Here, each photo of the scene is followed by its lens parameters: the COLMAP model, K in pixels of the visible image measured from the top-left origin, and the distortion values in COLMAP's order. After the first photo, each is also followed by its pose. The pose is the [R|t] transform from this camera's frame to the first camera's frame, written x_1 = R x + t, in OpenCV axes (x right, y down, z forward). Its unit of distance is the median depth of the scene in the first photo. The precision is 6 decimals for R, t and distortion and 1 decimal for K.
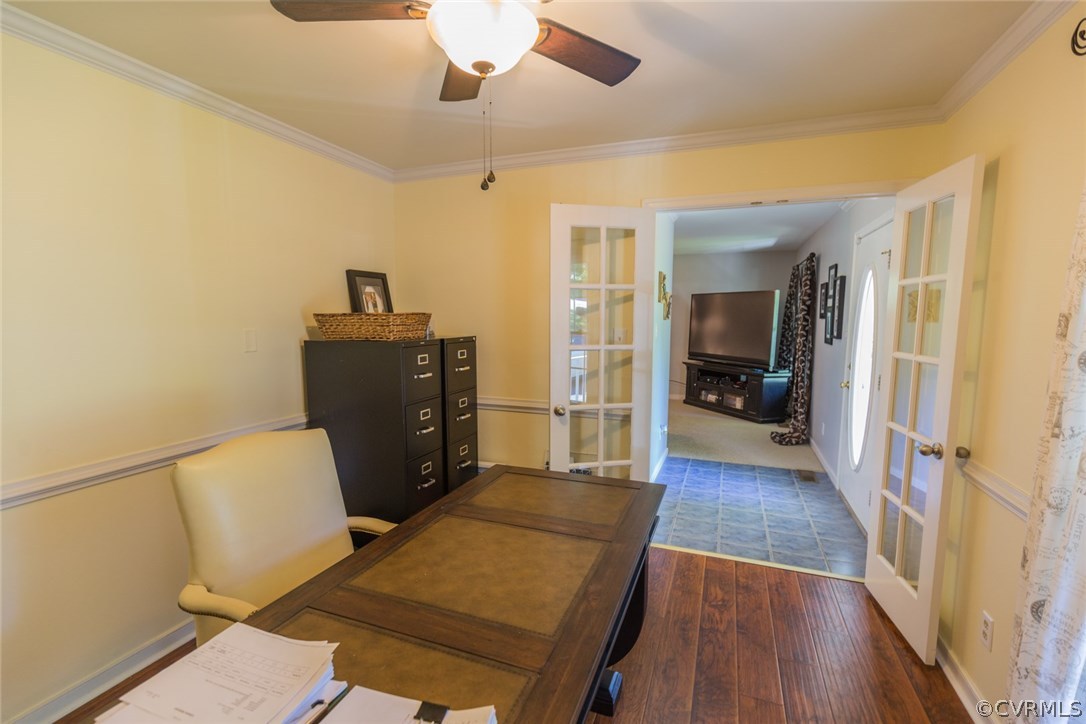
lens RADIAL K [[493.2, 0, 547.5], [0, 493.2, 364.2], [0, 0, 1]] dist [0.010342, -0.001207]
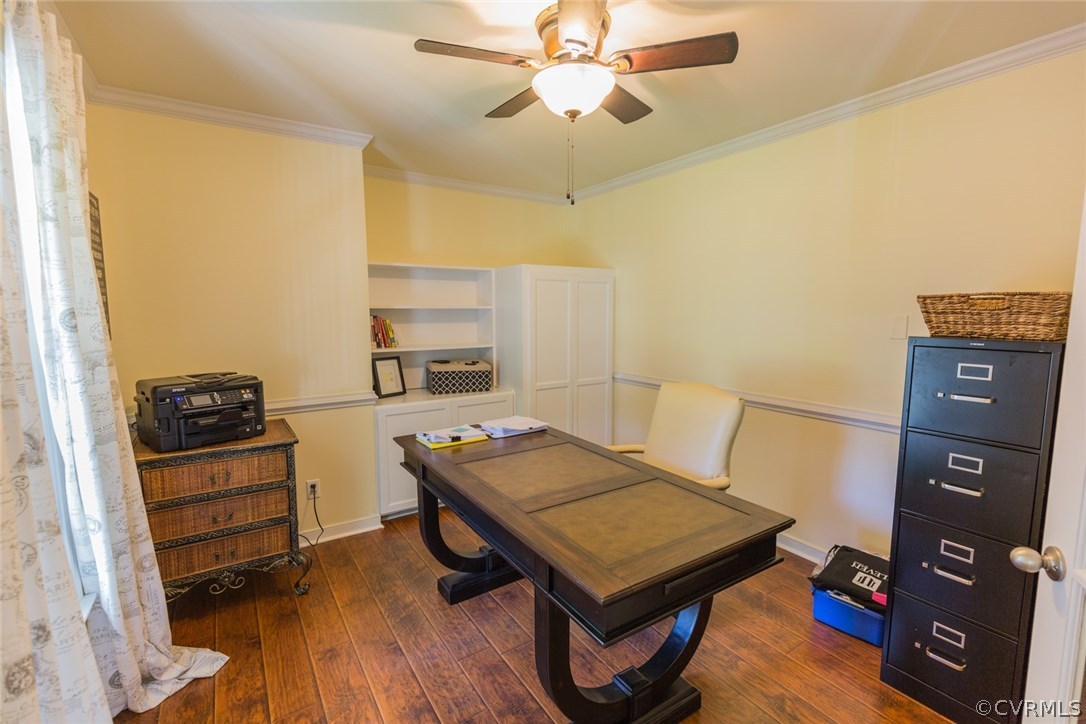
lens RADIAL K [[493.2, 0, 547.1], [0, 493.2, 362.4], [0, 0, 1]] dist [0.010342, -0.001207]
pose [[-0.589281, 0.094980, -0.802326, 0.634554], [-0.082389, 0.980824, 0.176623, -0.103430], [0.803717, 0.170183, -0.570155, 1.107329]]
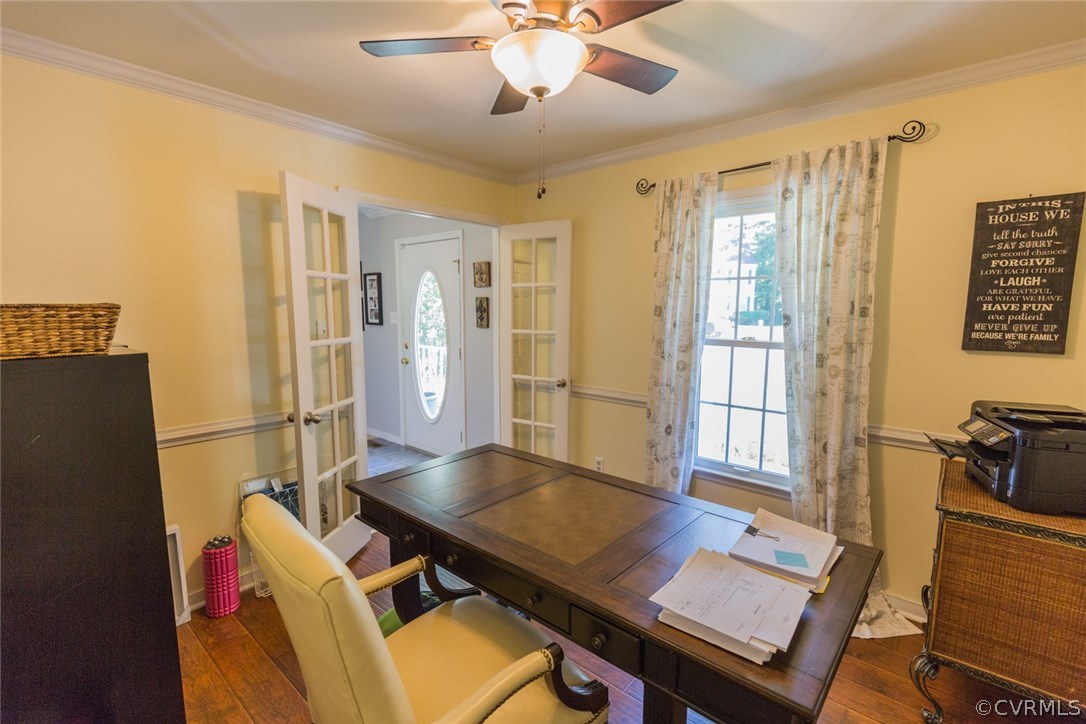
lens RADIAL K [[493.2, 0, 544.8], [0, 493.2, 366.8], [0, 0, 1]] dist [0.010342, -0.001207]
pose [[0.351885, -0.118036, 0.928571, -0.768364], [0.093411, 0.991494, 0.090636, -0.042919], [-0.931371, 0.054845, 0.359917, 0.375507]]
